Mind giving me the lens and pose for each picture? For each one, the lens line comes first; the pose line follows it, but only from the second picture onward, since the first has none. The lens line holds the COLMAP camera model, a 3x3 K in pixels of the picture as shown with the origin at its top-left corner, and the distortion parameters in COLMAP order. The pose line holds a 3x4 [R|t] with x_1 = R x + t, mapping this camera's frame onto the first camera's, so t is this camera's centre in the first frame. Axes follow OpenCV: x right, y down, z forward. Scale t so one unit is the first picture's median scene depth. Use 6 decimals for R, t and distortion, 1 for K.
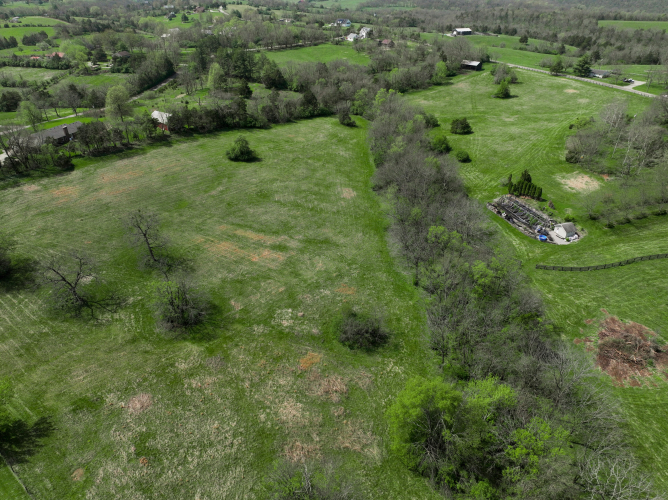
lens RADIAL K [[466.5, 0, 335.9], [0, 466.5, 248.7], [0, 0, 1]] dist [-0.002434, 0.020125]
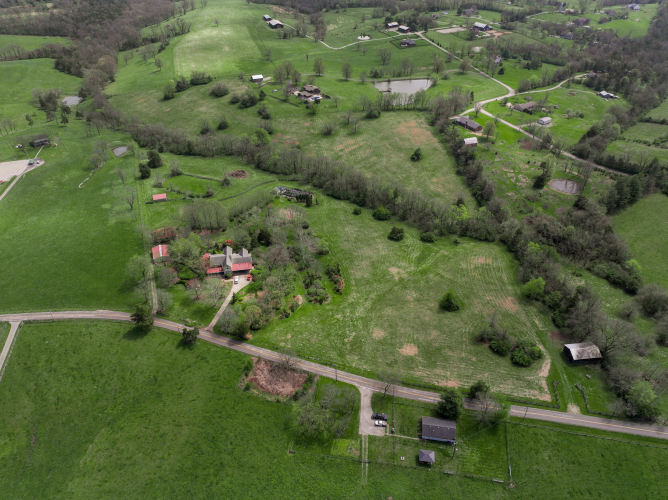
lens RADIAL K [[466.5, 0, 335.9], [0, 466.5, 248.7], [0, 0, 1]] dist [-0.002434, 0.020125]
pose [[-0.643509, 0.460088, -0.611732, 1.661341], [-0.393390, 0.486775, 0.779932, -1.655141], [0.656613, 0.742542, -0.132250, 1.527304]]
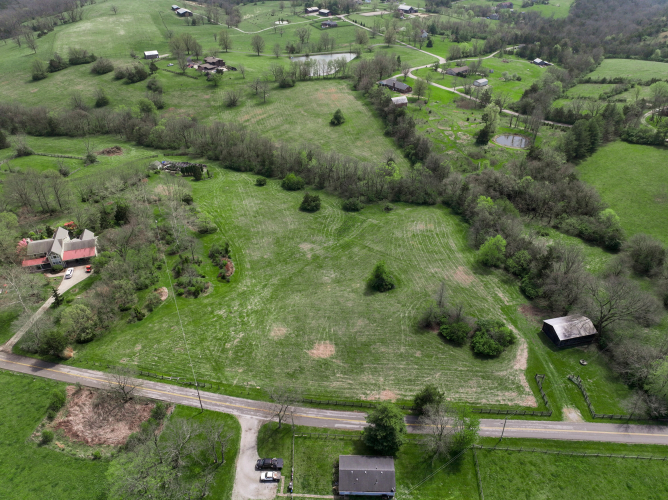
lens RADIAL K [[466.5, 0, 335.9], [0, 466.5, 248.7], [0, 0, 1]] dist [-0.002434, 0.020125]
pose [[-0.537548, 0.481101, -0.692520, 1.355187], [-0.436174, 0.544219, 0.716643, -1.311744], [0.721660, 0.687290, -0.082700, 1.660269]]
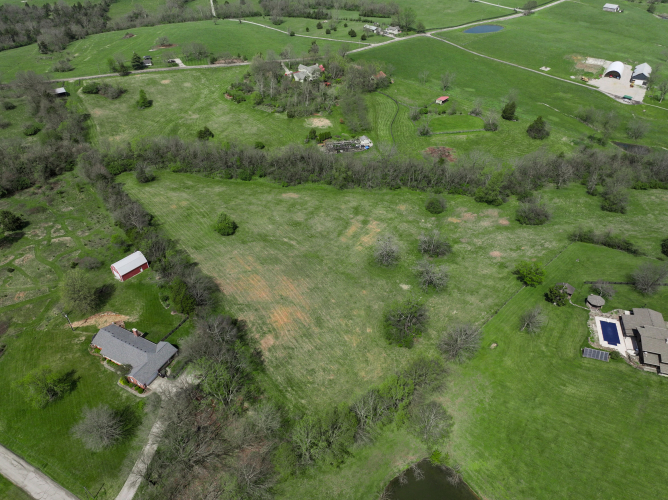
lens RADIAL K [[466.5, 0, 335.9], [0, 466.5, 248.7], [0, 0, 1]] dist [-0.002434, 0.020125]
pose [[0.138028, -0.619730, 0.772582, -1.230976], [0.516152, 0.710758, 0.477923, -0.652182], [-0.845302, 0.332802, 0.417979, 0.358259]]
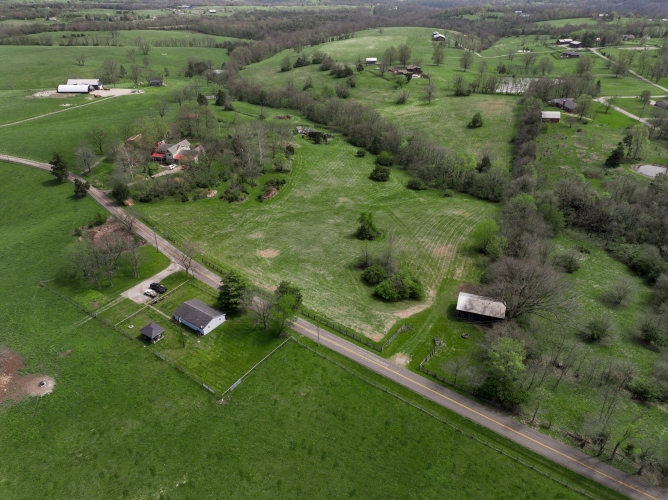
lens RADIAL K [[466.5, 0, 335.9], [0, 466.5, 248.7], [0, 0, 1]] dist [-0.002434, 0.020125]
pose [[-0.914189, 0.210857, -0.346118, 1.073932], [-0.203475, 0.499792, 0.841906, -1.476070], [0.350509, 0.840087, -0.414000, 2.170973]]
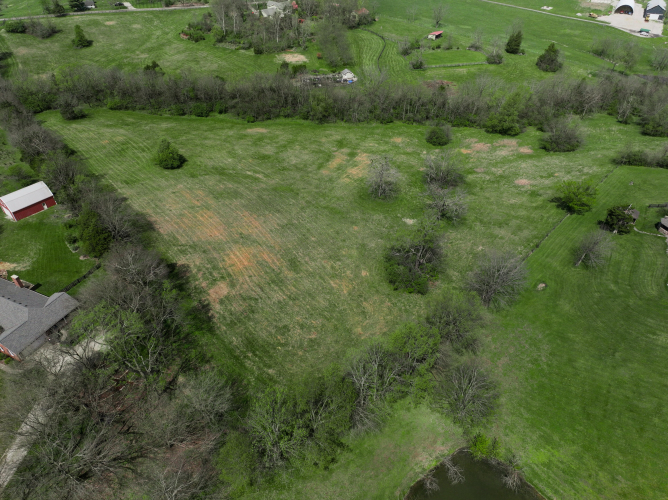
lens RADIAL K [[466.5, 0, 335.9], [0, 466.5, 248.7], [0, 0, 1]] dist [-0.002434, 0.020125]
pose [[0.091087, -0.625288, 0.775060, -1.084990], [0.519775, 0.693722, 0.498582, -0.411604], [-0.849433, 0.357442, 0.388198, 0.525567]]
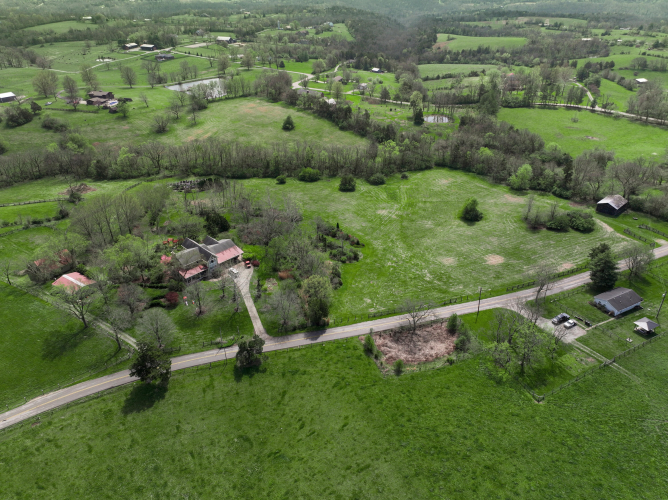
lens RADIAL K [[466.5, 0, 335.9], [0, 466.5, 248.7], [0, 0, 1]] dist [-0.002434, 0.020125]
pose [[-0.065824, 0.509284, -0.858077, 1.806713], [-0.518131, 0.717477, 0.465582, -0.908473], [0.852765, 0.475243, 0.216648, 1.134547]]
